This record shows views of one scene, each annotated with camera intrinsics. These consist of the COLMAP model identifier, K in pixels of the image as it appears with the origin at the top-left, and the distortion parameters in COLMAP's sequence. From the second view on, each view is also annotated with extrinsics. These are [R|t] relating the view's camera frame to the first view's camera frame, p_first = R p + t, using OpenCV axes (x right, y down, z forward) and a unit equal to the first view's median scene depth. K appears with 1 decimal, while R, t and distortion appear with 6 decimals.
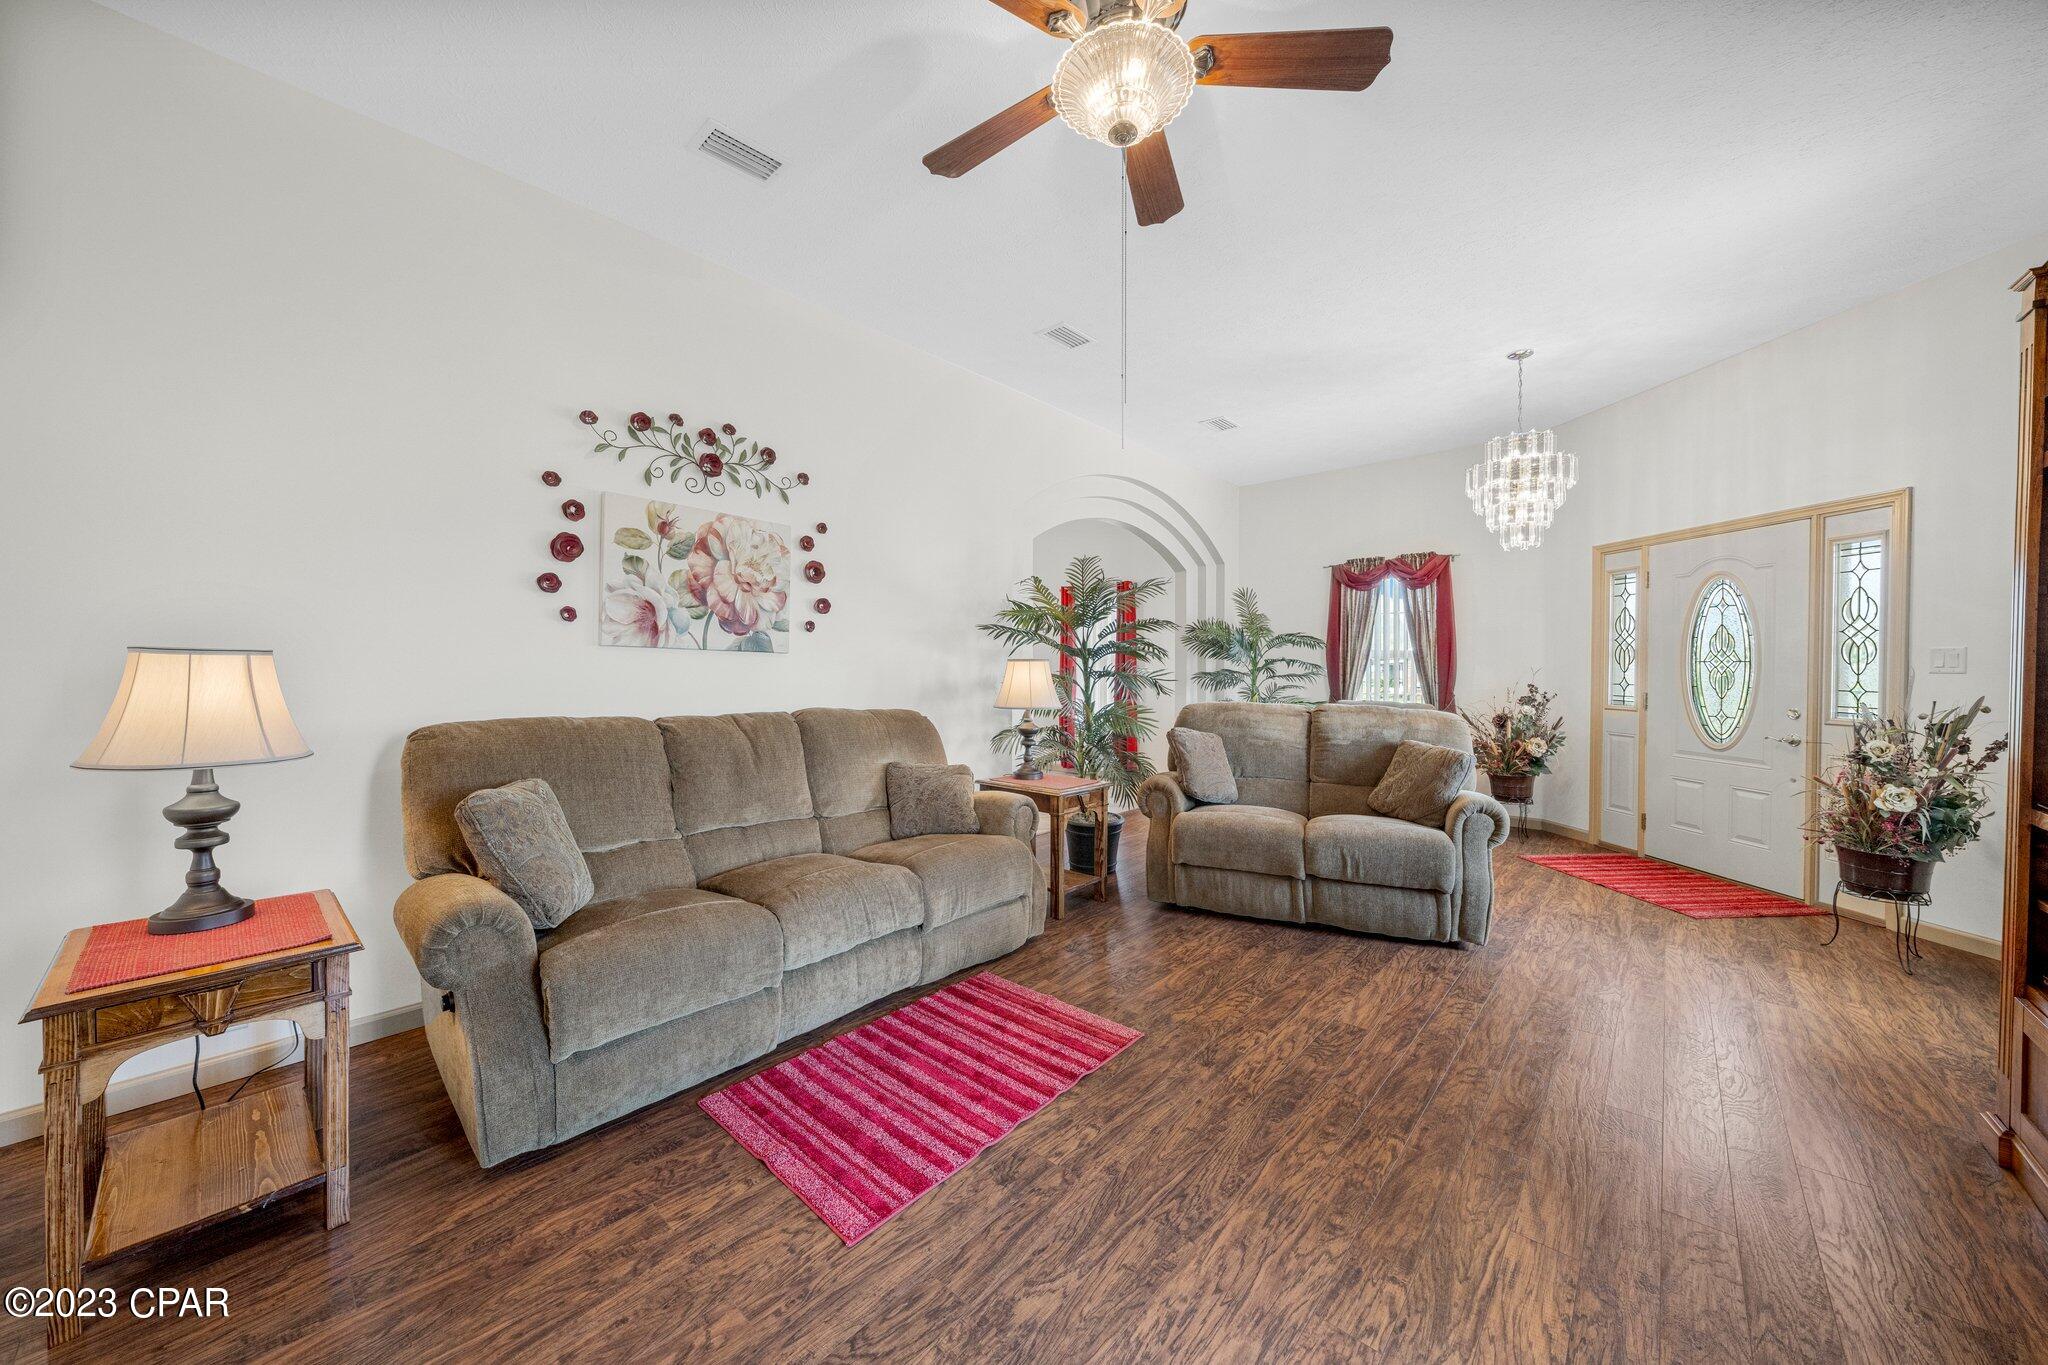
lens RADIAL K [[738.6, 0, 1024.0], [0, 738.6, 682.5], [0, 0, 1]] dist [-0.000104, -0.000002]
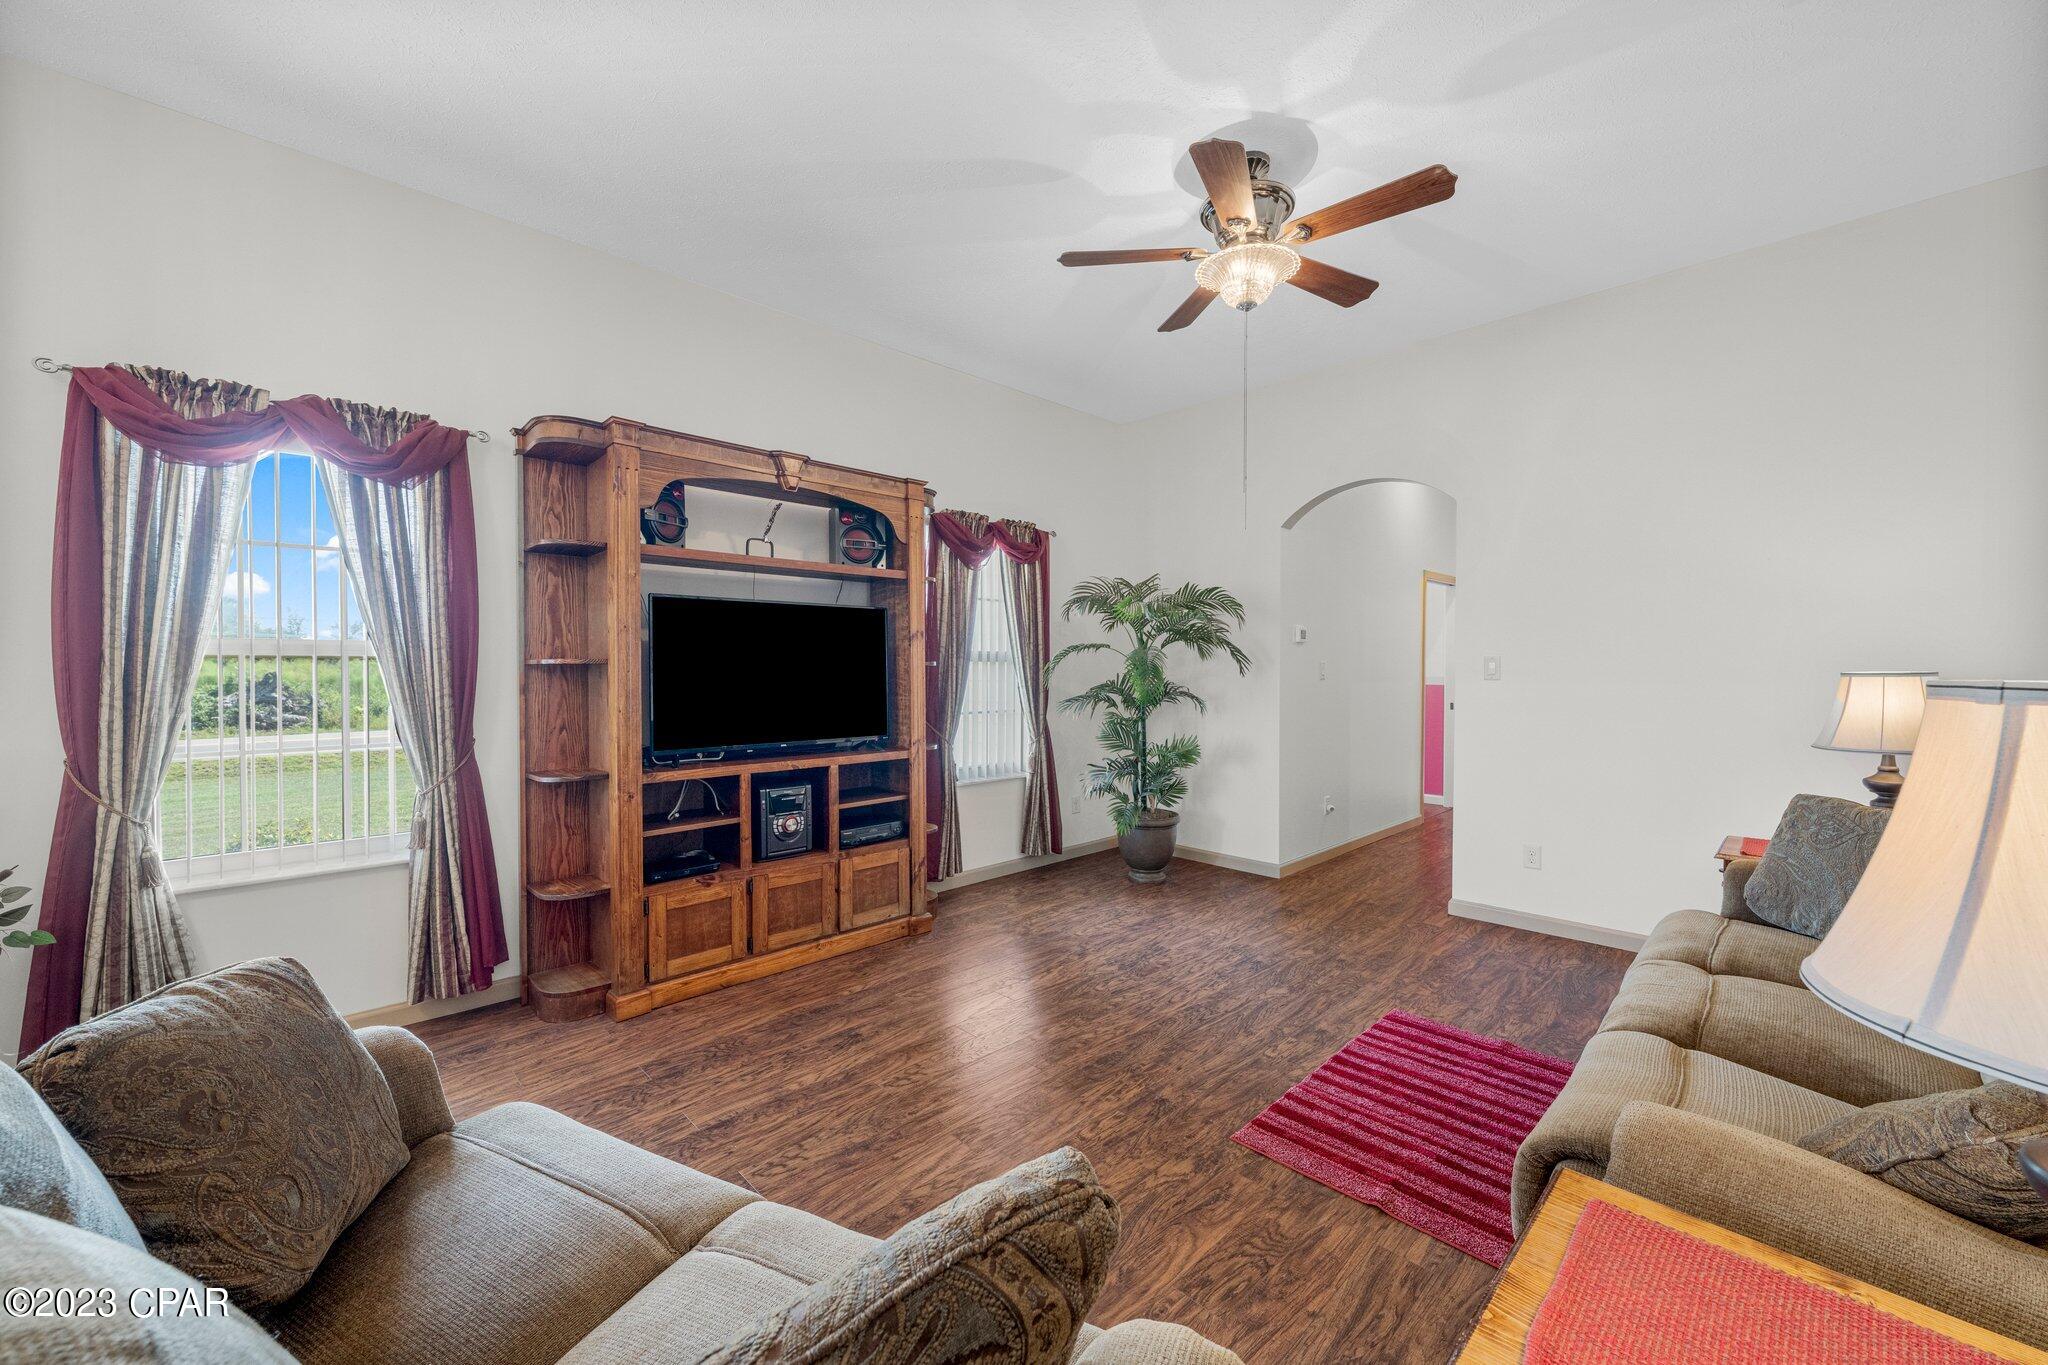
lens RADIAL K [[813.0, 0, 1024.0], [0, 813.0, 682.5], [0, 0, 1]] dist [-0.000428, -0.000052]
pose [[-0.997763, -0.004839, 0.066669, 0.423324], [-0.002209, 0.999218, 0.039469, -0.077525], [-0.066808, 0.039234, -0.996994, 2.404578]]
